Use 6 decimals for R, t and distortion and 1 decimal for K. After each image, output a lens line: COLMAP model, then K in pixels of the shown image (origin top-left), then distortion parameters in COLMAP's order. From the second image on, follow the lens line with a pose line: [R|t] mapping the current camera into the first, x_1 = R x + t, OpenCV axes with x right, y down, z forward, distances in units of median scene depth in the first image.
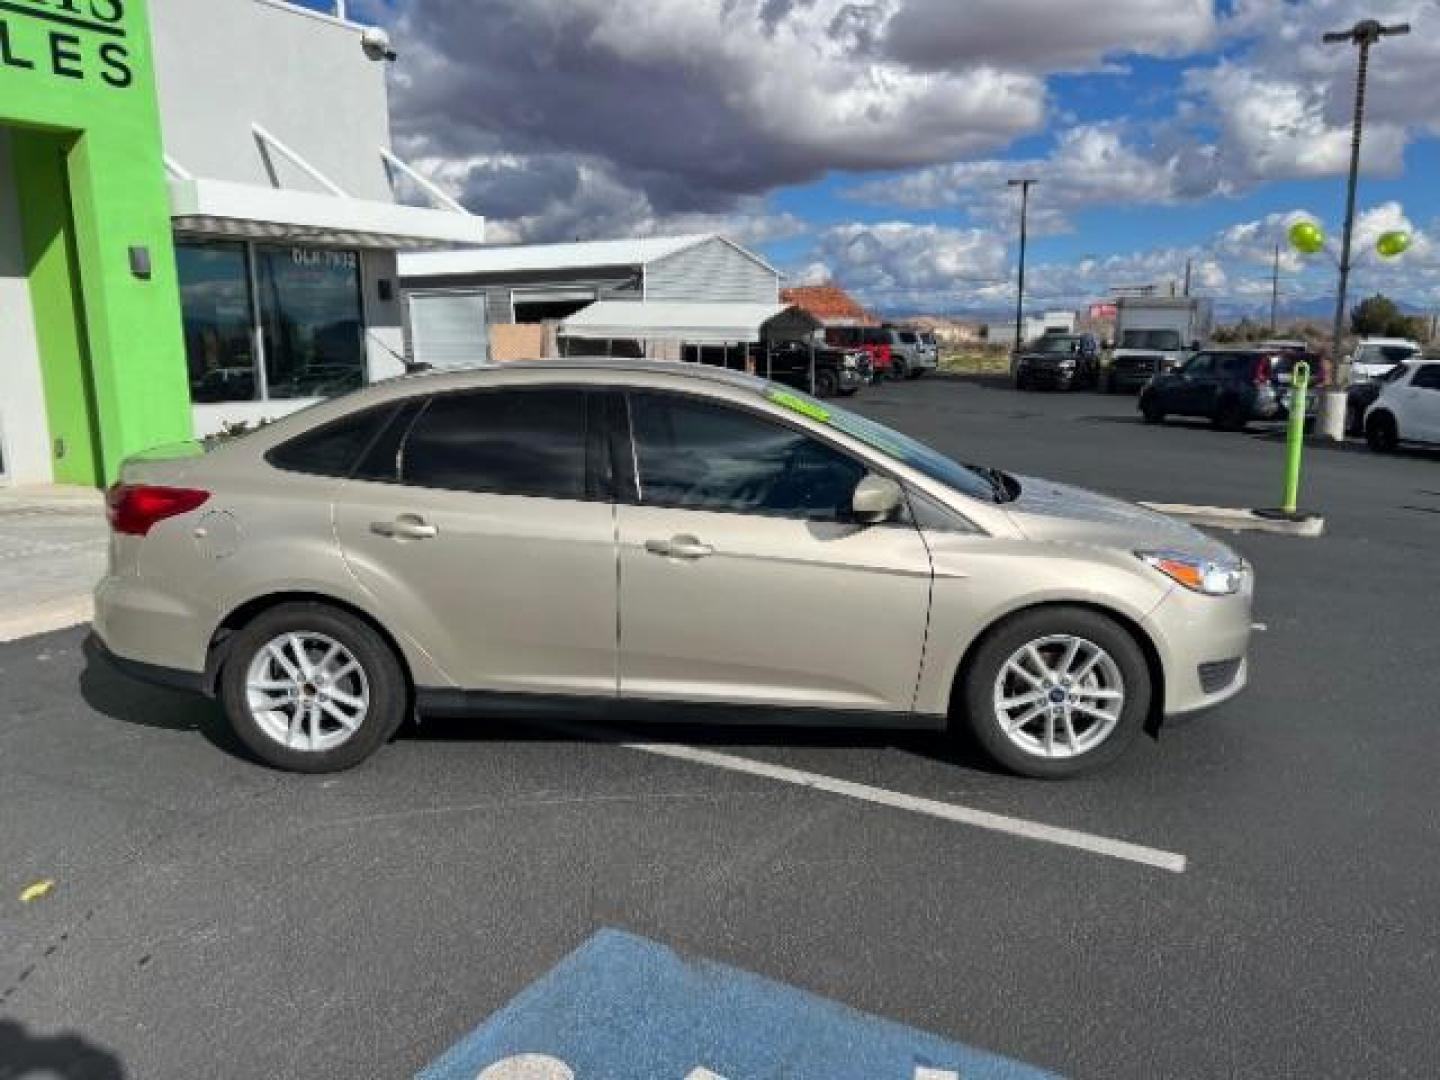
lens RADIAL K [[1089.4, 0, 720.0], [0, 1089.4, 540.0], [0, 0, 1]] dist [0.057431, -0.062218]
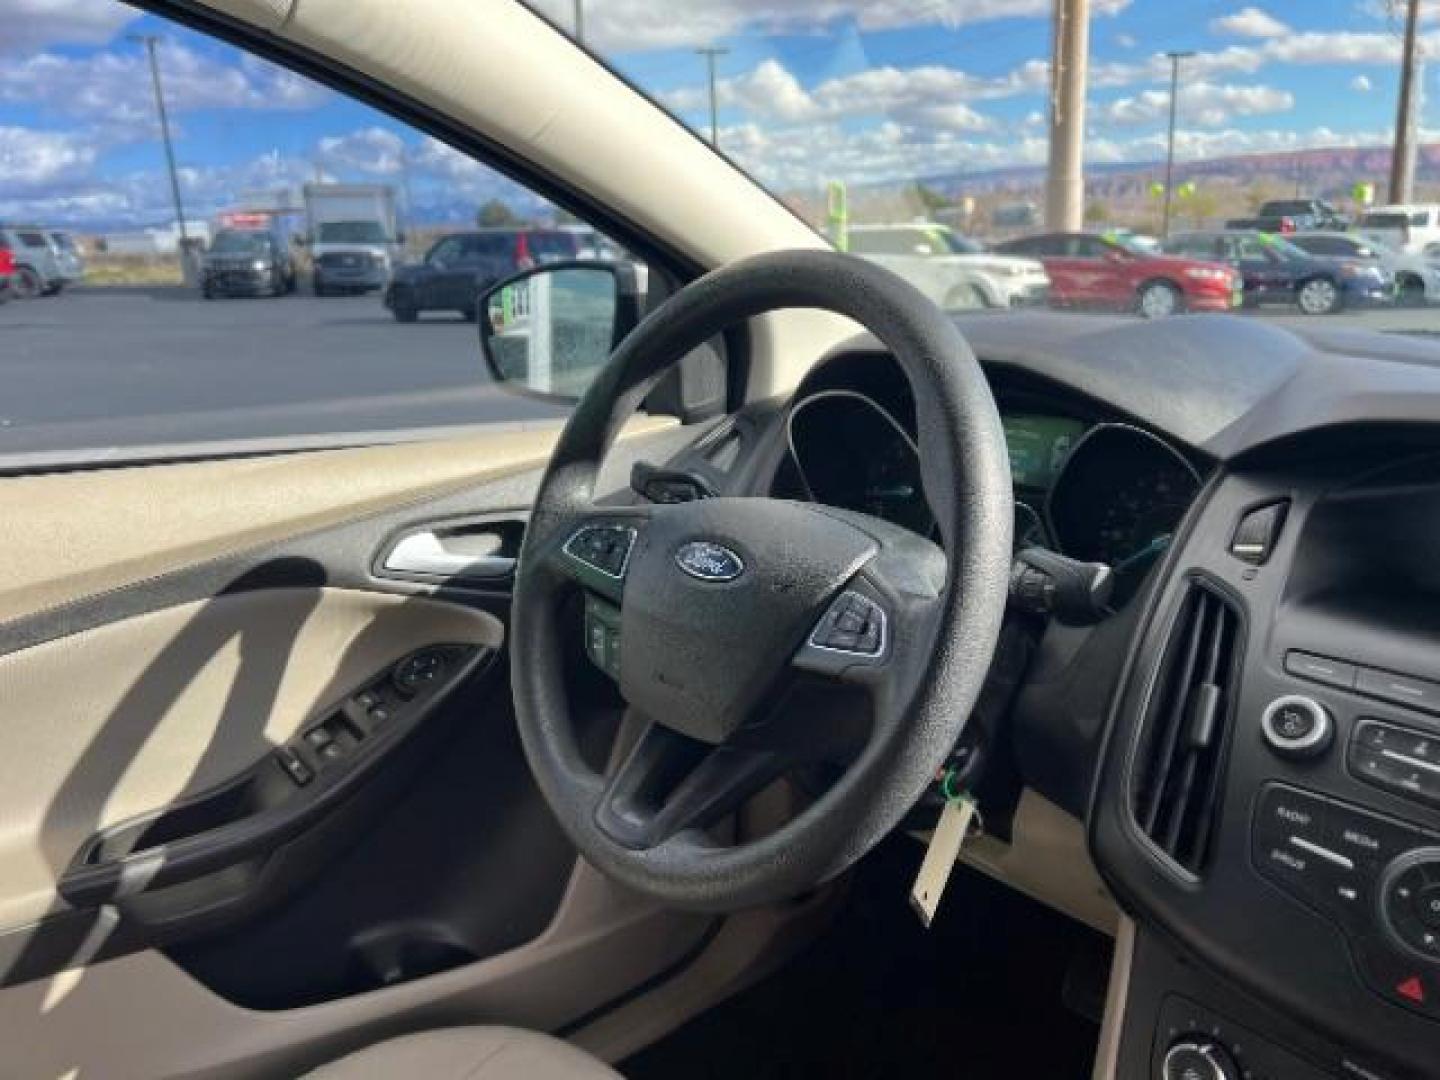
lens RADIAL K [[1083.4, 0, 696.2], [0, 1083.4, 532.9], [0, 0, 1]] dist [0.080092, -0.096979]
pose [[0.751174, -0.199767, 0.629150, -0.004740], [0.155219, 0.979838, 0.125793, -0.011930], [-0.641595, 0.003164, 0.767037, 0.137898]]
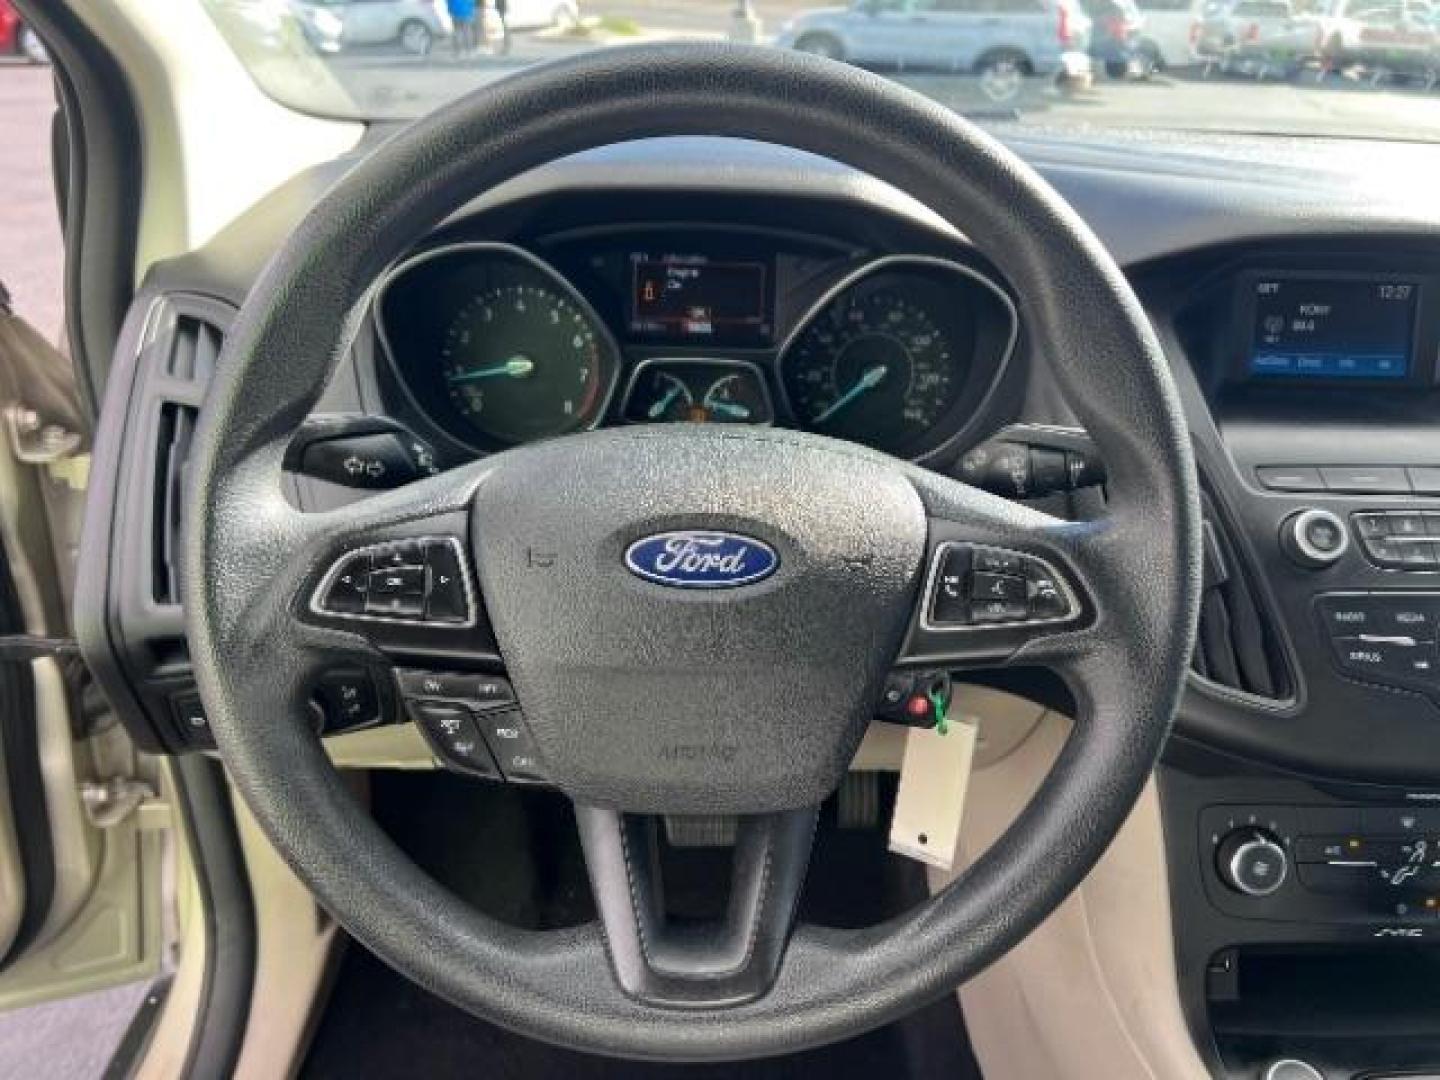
lens RADIAL K [[1112.0, 0, 748.6], [0, 1112.0, 544.3], [0, 0, 1]] dist [0.002811, -0.002666]
pose [[-0.086895, -0.461448, 0.882901, -0.004303], [0.136958, 0.872305, 0.469389, -0.015195], [-0.986758, 0.161708, -0.012600, 0.152250]]
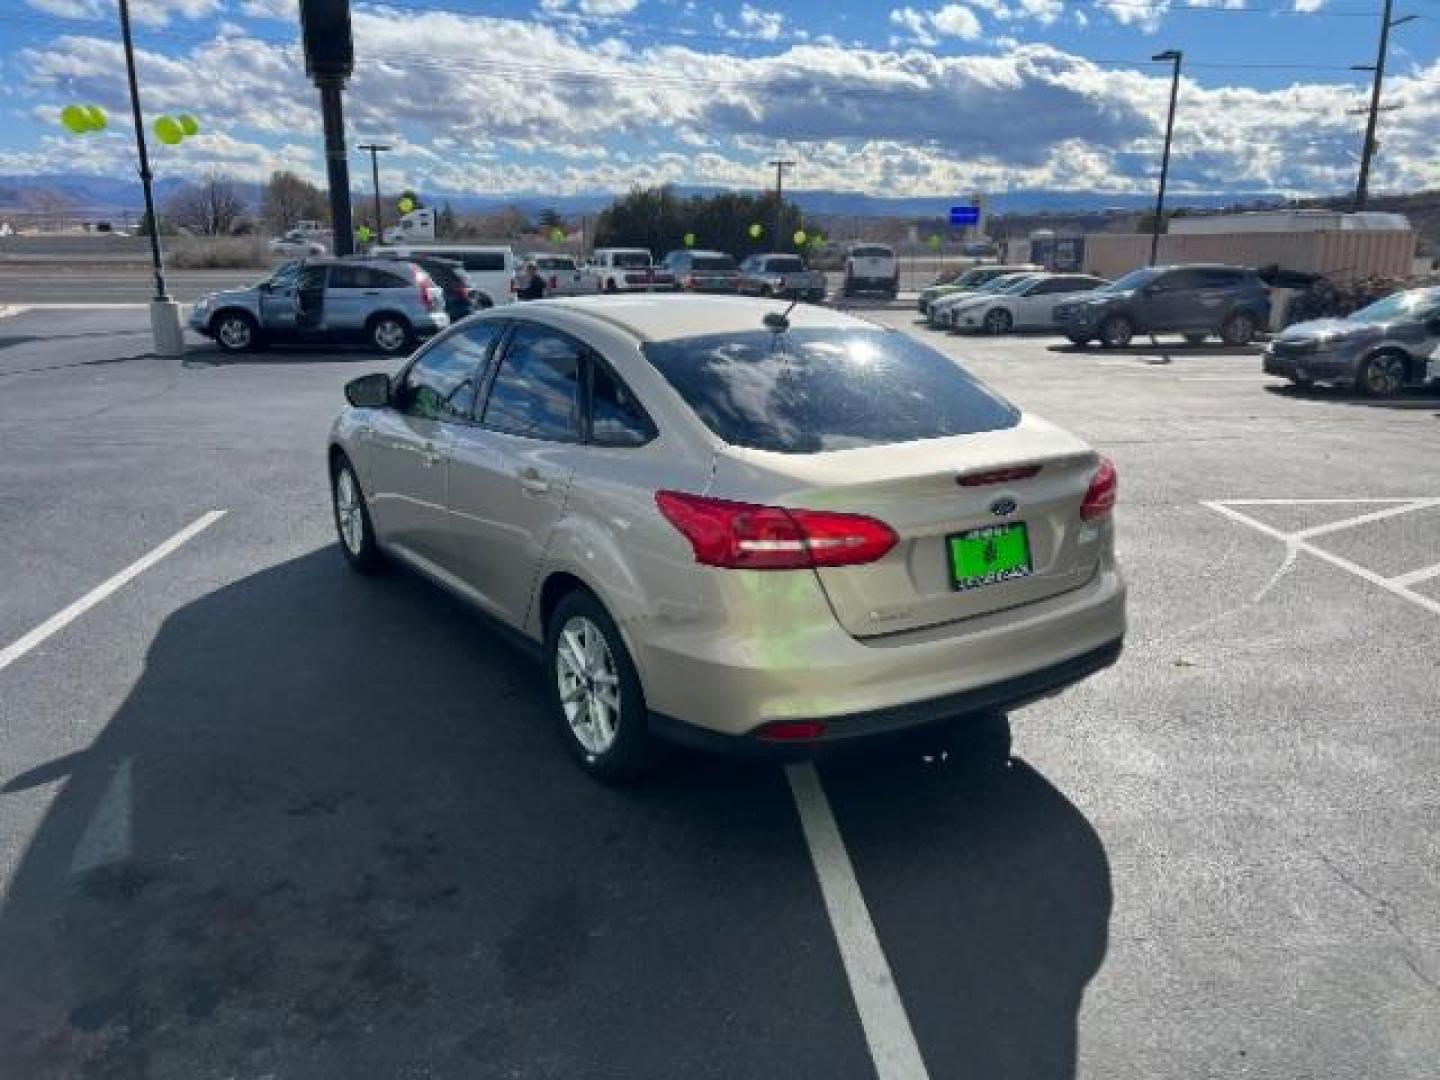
lens RADIAL K [[1089.4, 0, 720.0], [0, 1089.4, 540.0], [0, 0, 1]] dist [0.057431, -0.062218]
pose [[-0.584597, -0.221593, 0.780476, -0.134253], [0.137325, 0.921073, 0.364371, -0.044462], [-0.799617, 0.320189, -0.508027, 0.213415]]
